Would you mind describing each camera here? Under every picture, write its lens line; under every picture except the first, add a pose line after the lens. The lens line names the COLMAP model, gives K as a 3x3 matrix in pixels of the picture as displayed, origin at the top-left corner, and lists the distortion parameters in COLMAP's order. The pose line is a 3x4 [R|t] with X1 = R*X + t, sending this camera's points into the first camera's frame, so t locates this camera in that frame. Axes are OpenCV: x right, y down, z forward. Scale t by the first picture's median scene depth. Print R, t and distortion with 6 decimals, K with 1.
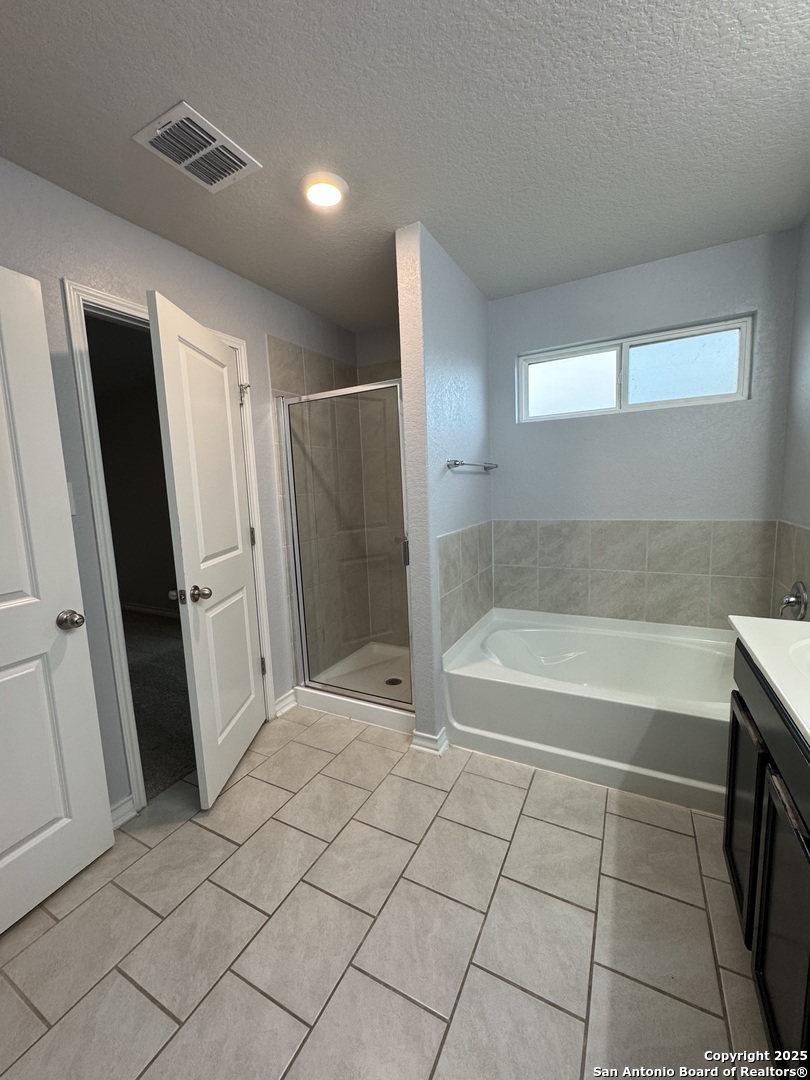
lens RADIAL K [[431.6, 0, 406.4], [0, 431.6, 537.1], [0, 0, 1]] dist [-0.002573, 0.000493]
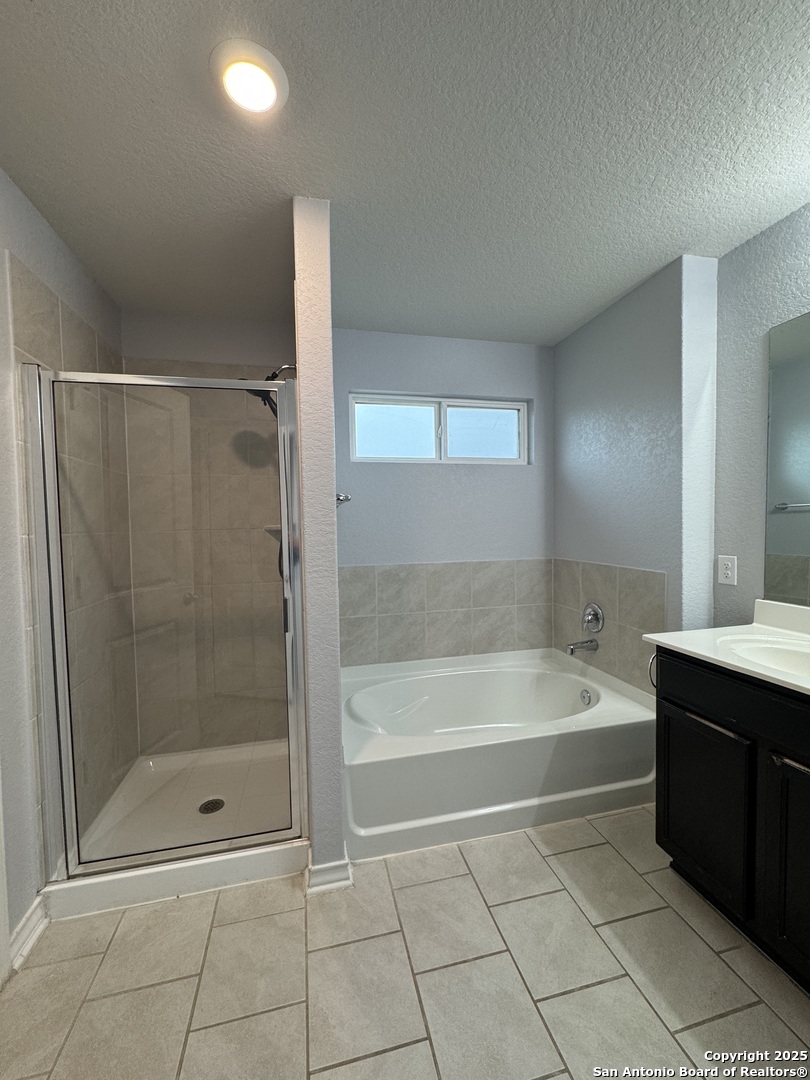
lens RADIAL K [[431.6, 0, 404.8], [0, 431.6, 538.5], [0, 0, 1]] dist [-0.002573, 0.000493]
pose [[0.753036, 0.005200, 0.657959, -0.308484], [0.065448, 0.994418, -0.082765, -0.017434], [-0.654717, 0.105388, 0.748492, 0.286090]]
